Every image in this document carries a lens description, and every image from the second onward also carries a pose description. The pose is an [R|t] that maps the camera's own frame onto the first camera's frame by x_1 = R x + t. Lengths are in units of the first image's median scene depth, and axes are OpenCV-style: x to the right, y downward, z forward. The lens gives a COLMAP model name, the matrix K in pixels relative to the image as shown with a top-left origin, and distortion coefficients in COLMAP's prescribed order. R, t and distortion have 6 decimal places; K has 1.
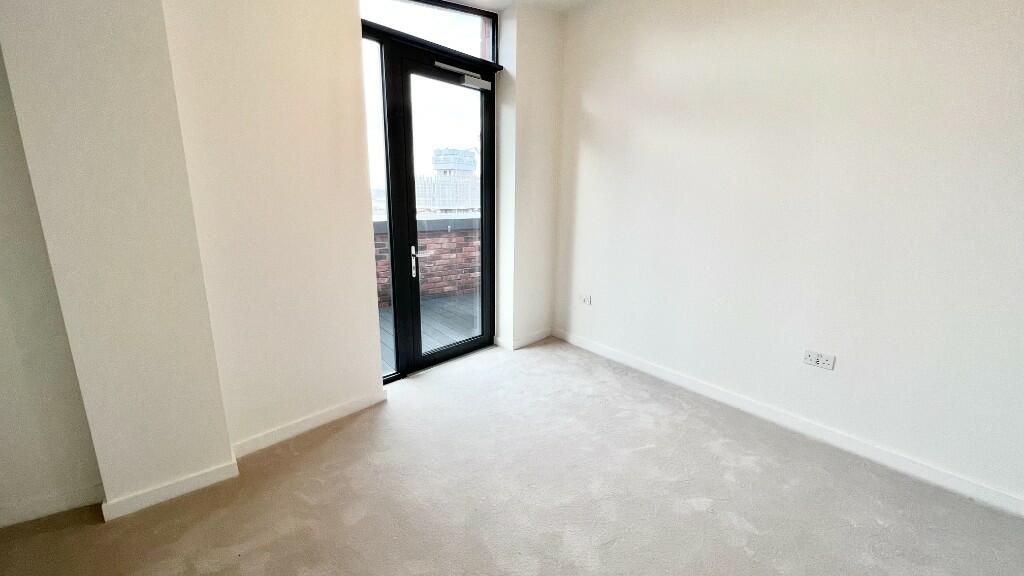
lens RADIAL K [[410.0, 0, 510.0], [0, 410.0, 288.8], [0, 0, 1]] dist [0.000165, -0.000034]
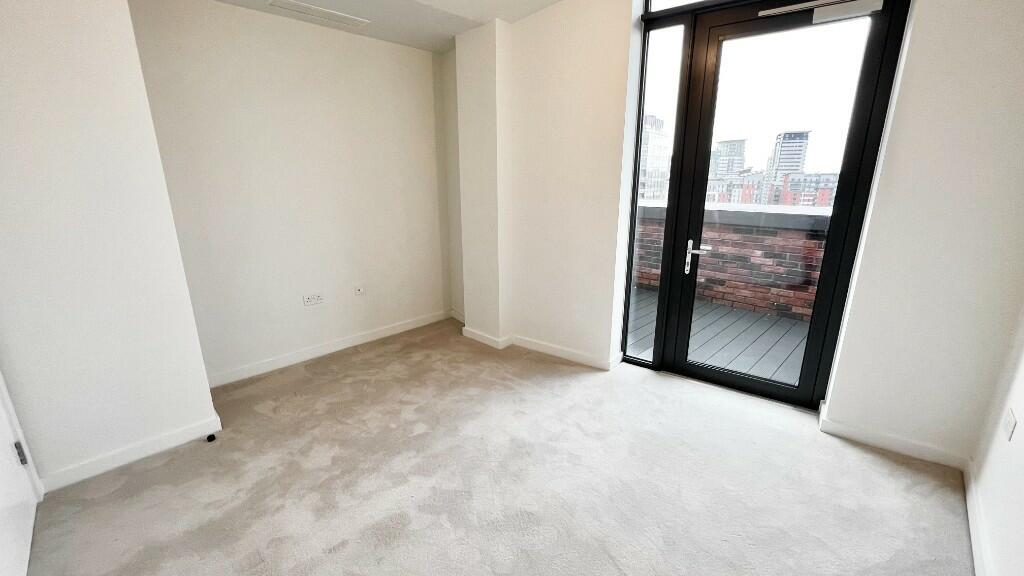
lens RADIAL K [[410.0, 0, 510.0], [0, 410.0, 288.8], [0, 0, 1]] dist [0.000165, -0.000034]
pose [[0.102780, 0.239928, -0.965335, 0.602716], [-0.215149, 0.952863, 0.213921, -0.102344], [0.971158, 0.185704, 0.149555, 0.491082]]
